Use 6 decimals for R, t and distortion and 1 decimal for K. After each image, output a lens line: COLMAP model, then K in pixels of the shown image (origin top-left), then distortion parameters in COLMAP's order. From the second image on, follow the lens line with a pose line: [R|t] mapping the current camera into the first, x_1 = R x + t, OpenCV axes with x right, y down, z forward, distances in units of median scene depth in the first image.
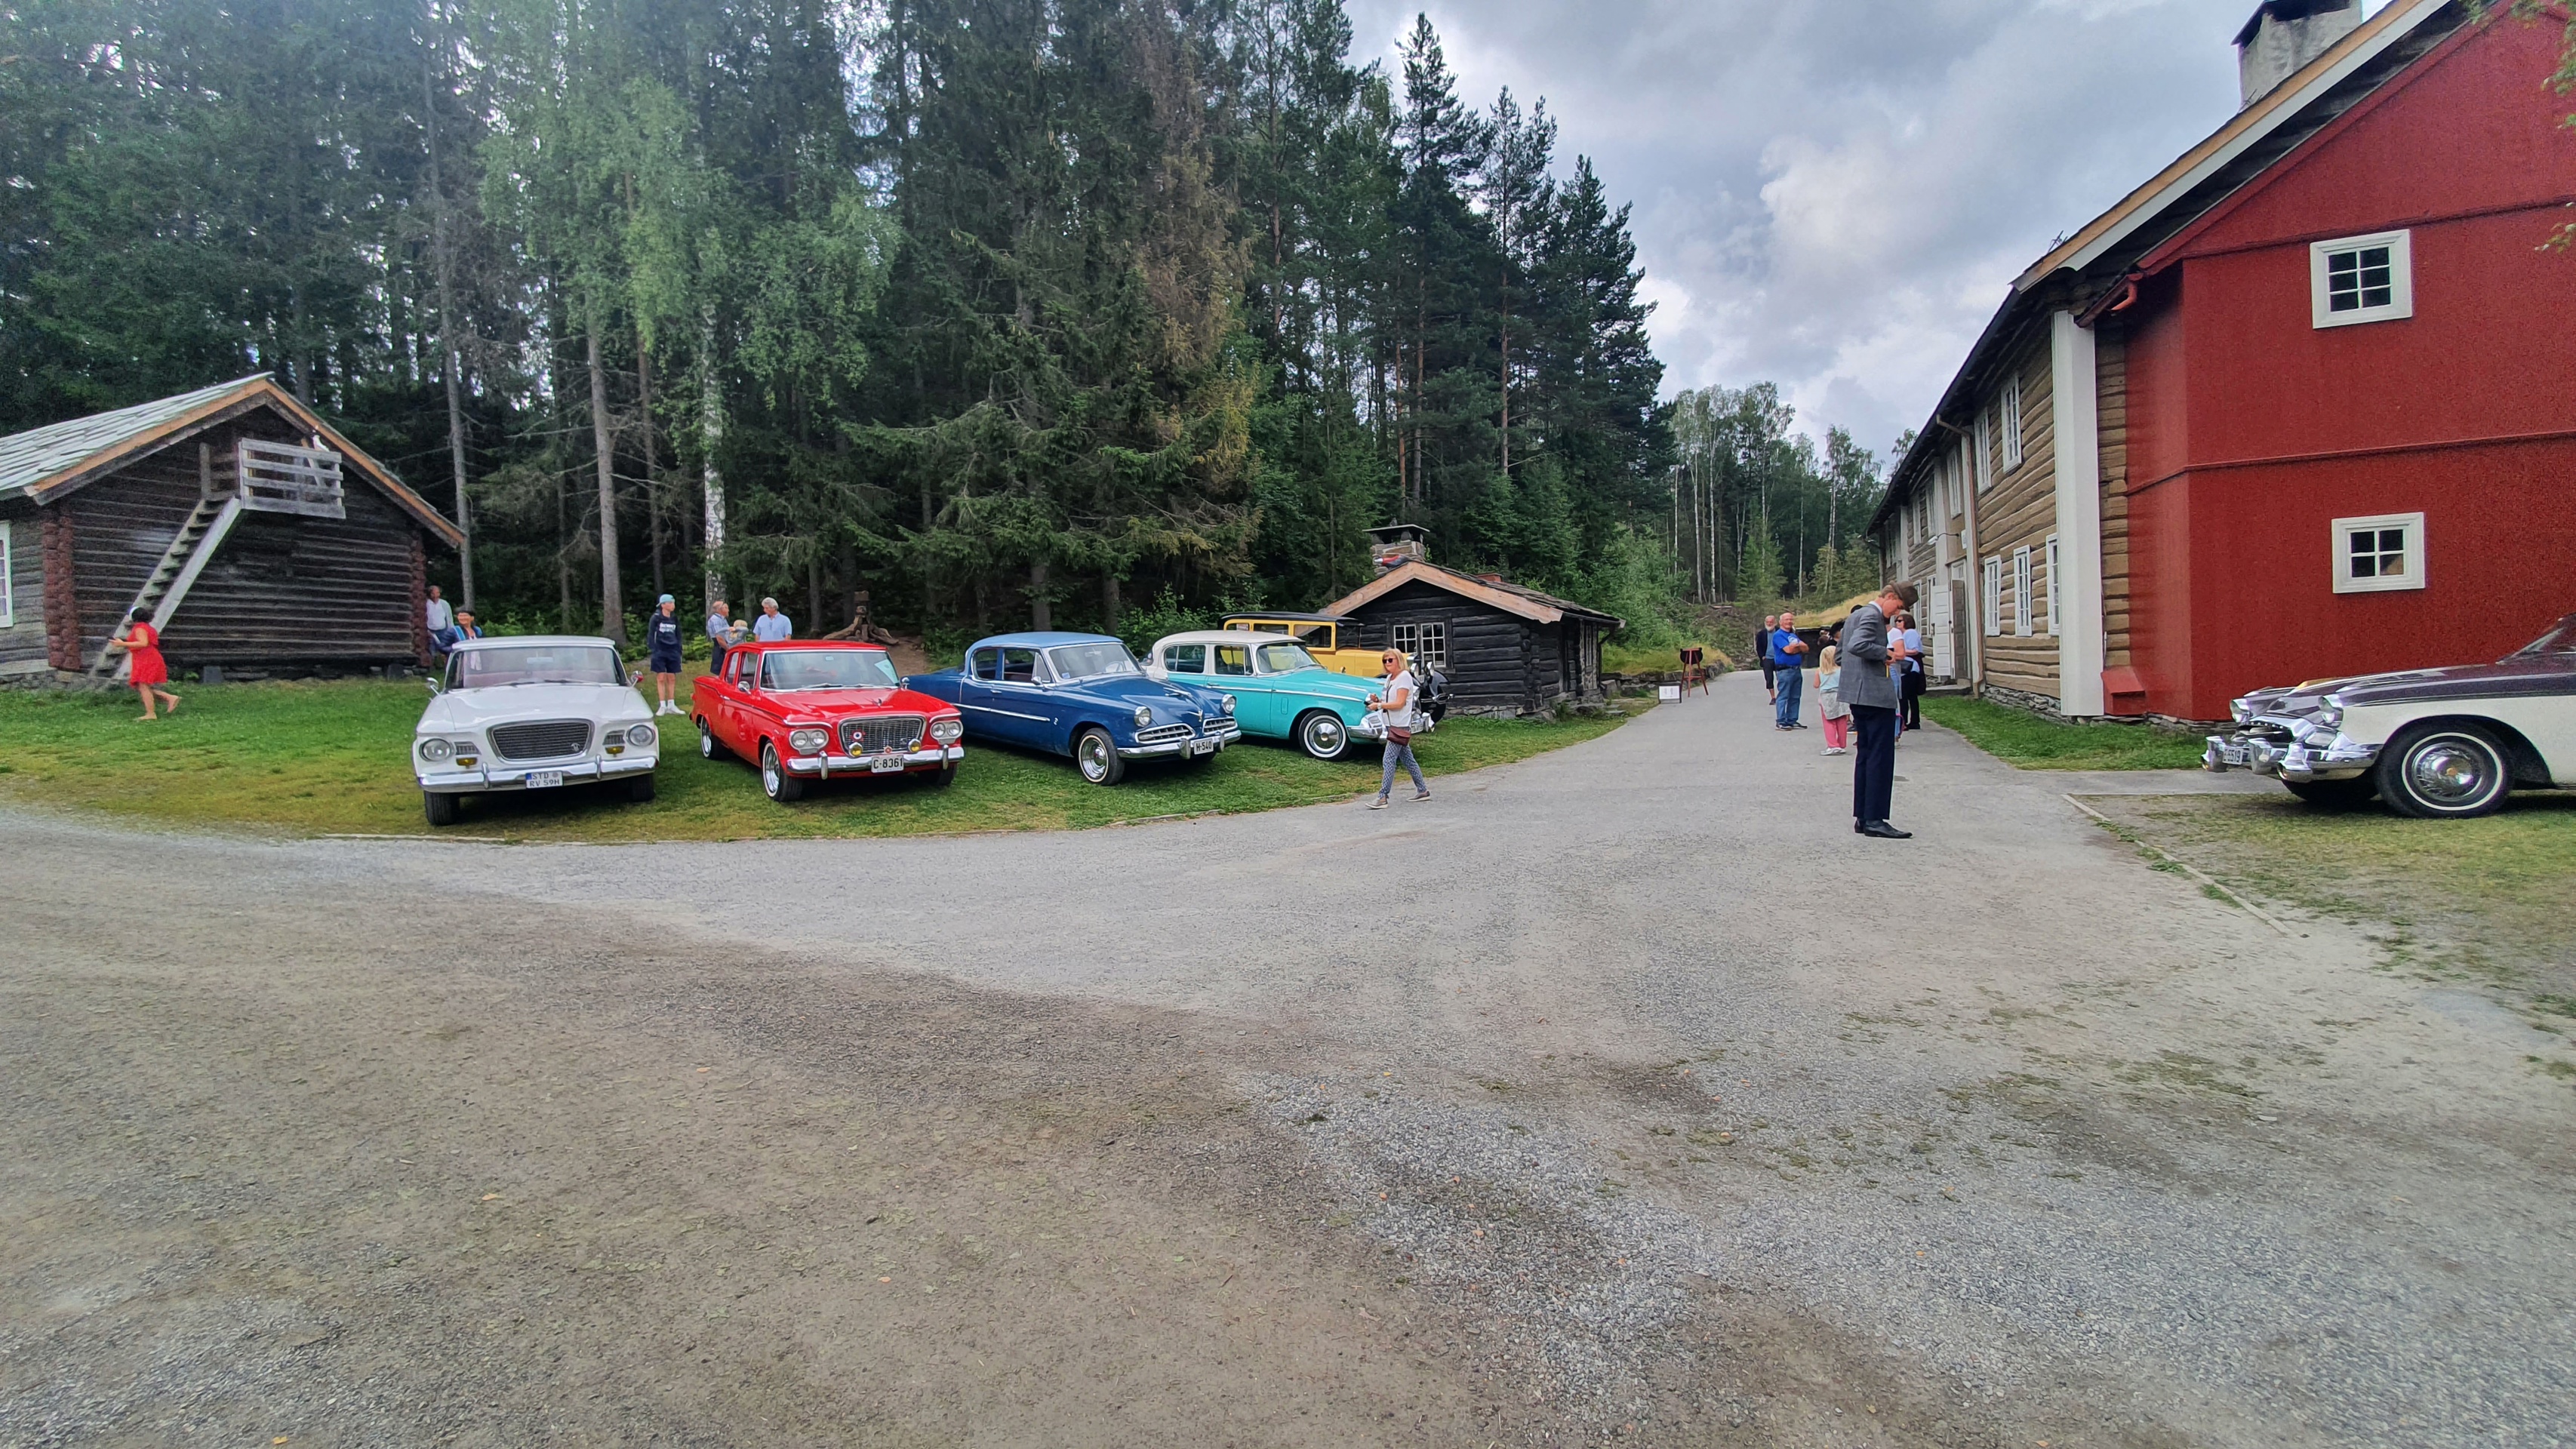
lens RADIAL K [[1003.8, 0, 1262.3], [0, 1003.8, 716.0], [0, 0, 1]] dist [-0.001598, -0.000573]
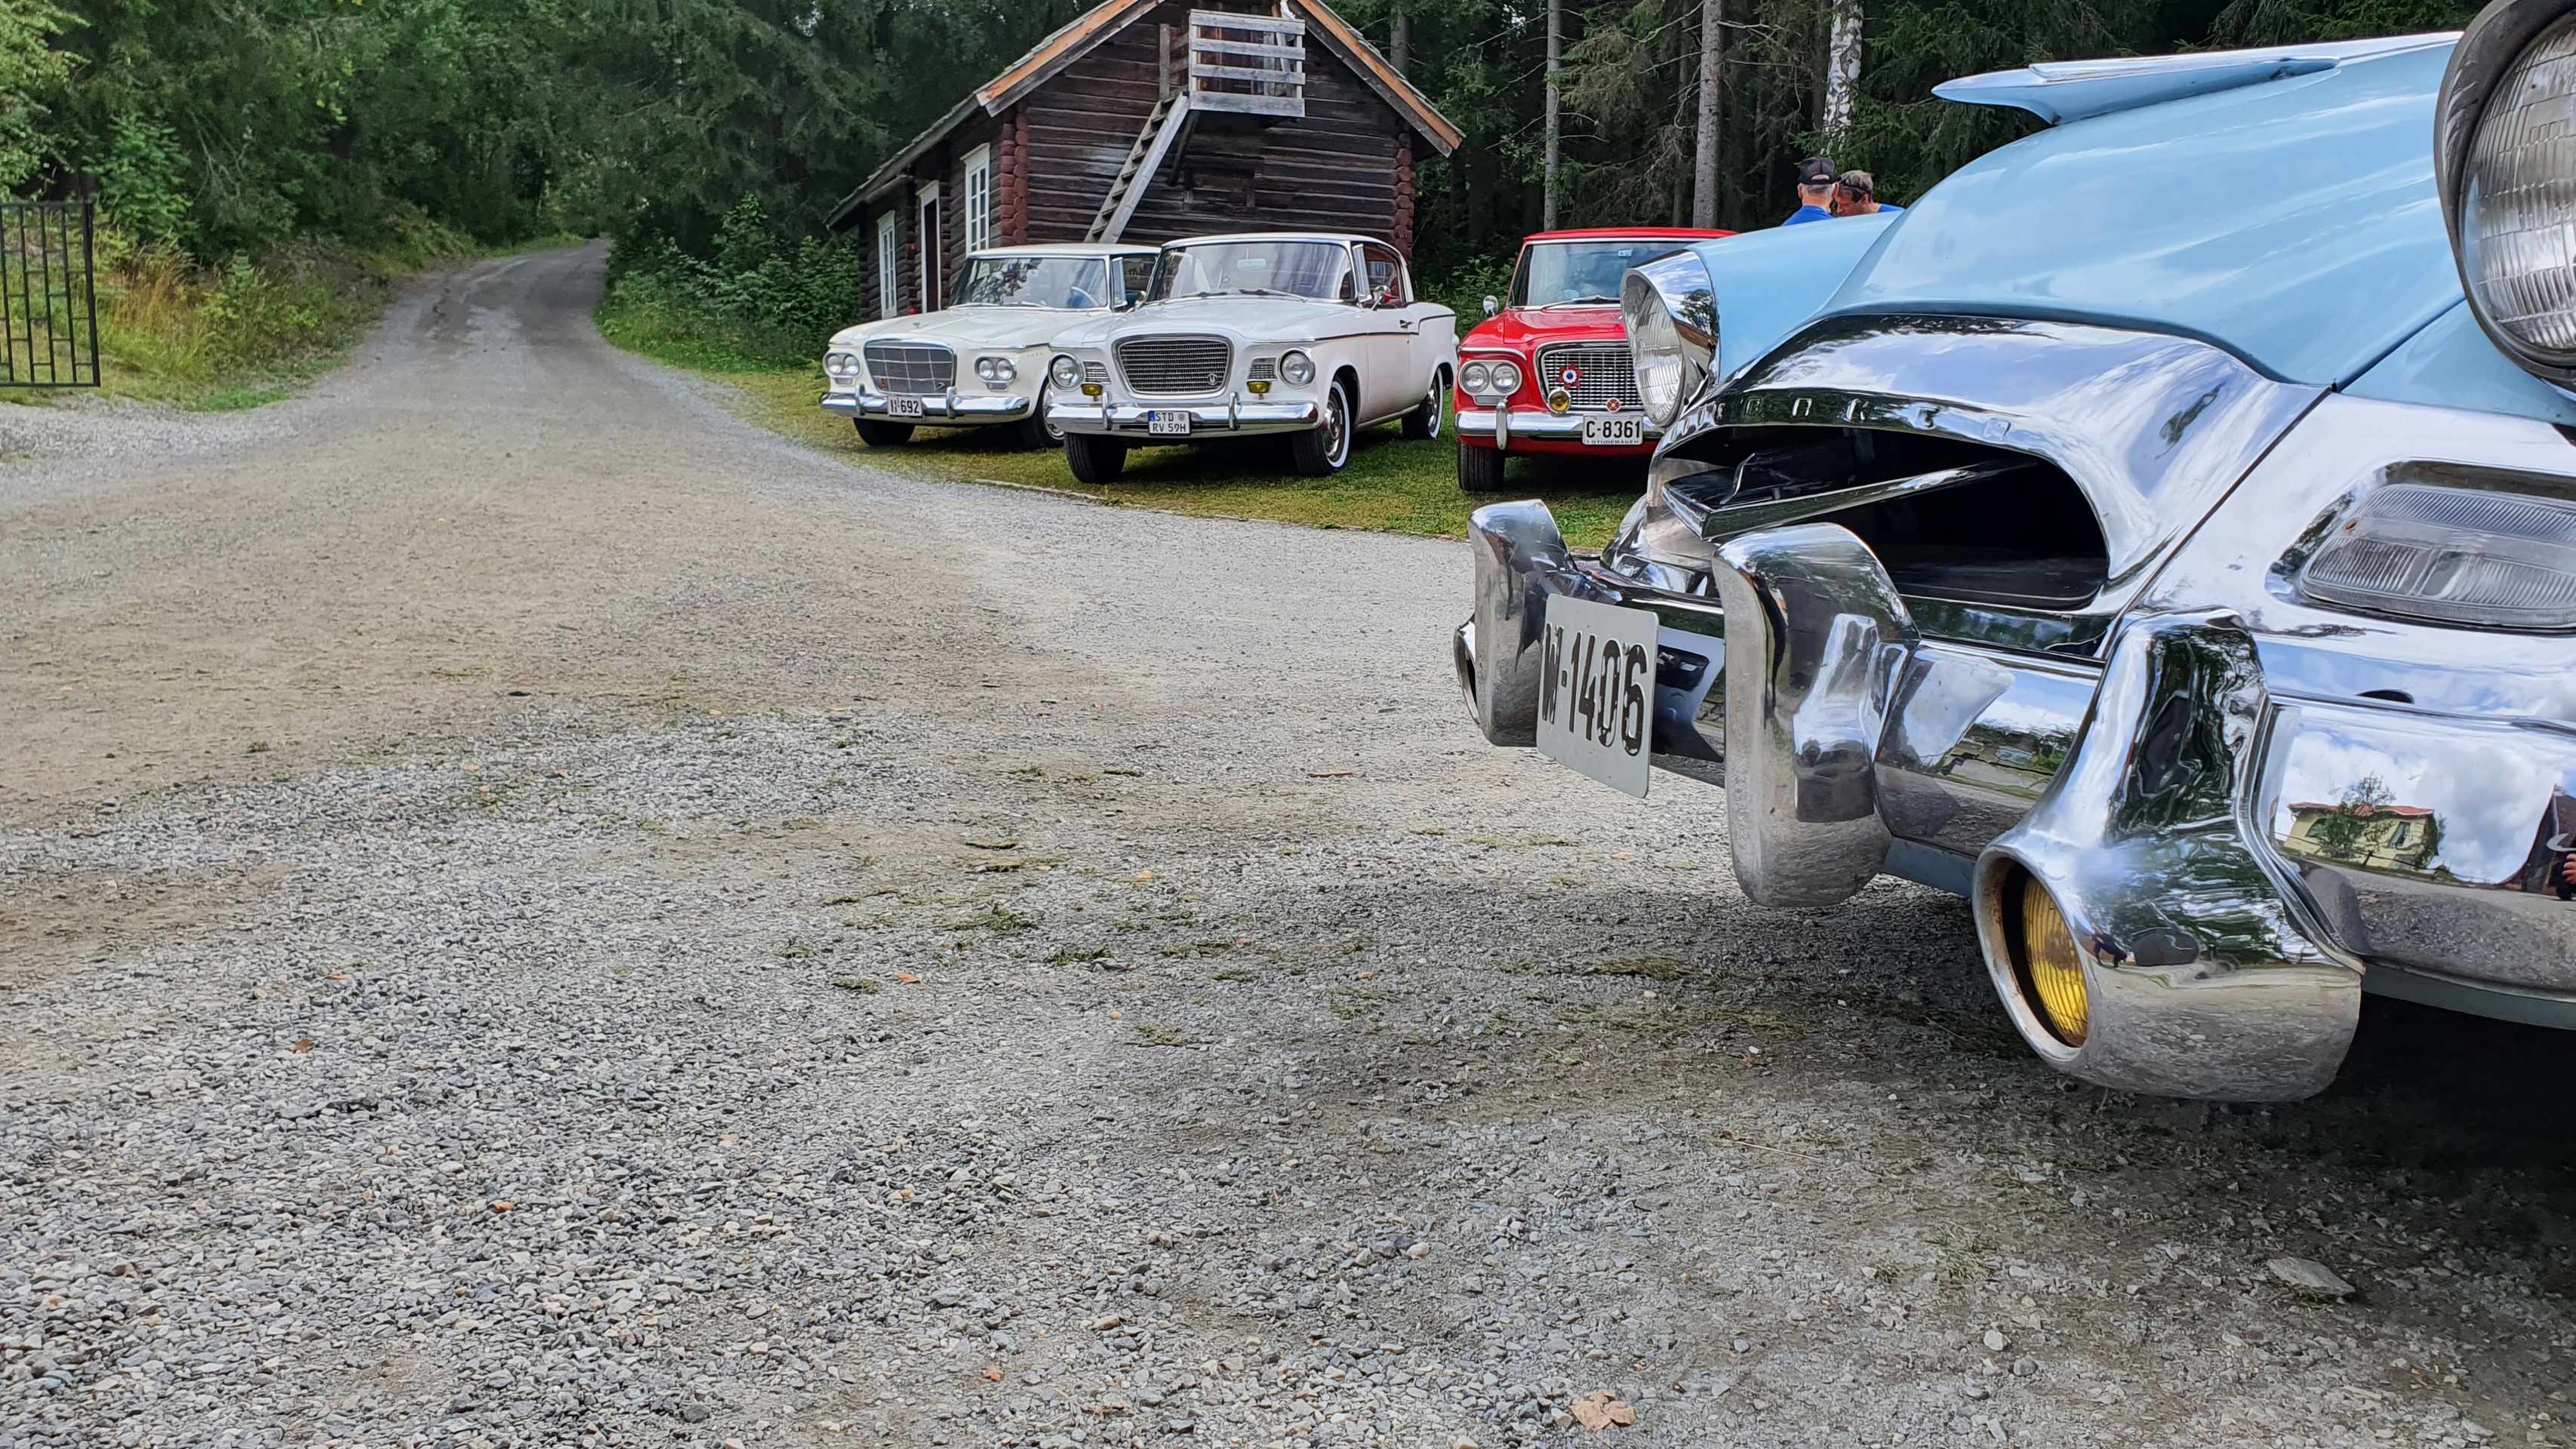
lens RADIAL K [[1975.4, 0, 1281.9], [0, 1975.4, 731.2], [0, 0, 1]] dist [0.010686, 0.013867]
pose [[0.644210, 0.148963, -0.750202, 0.192628], [-0.067208, 0.988081, 0.138485, 0.040450], [0.761890, -0.038794, 0.646544, 0.090674]]
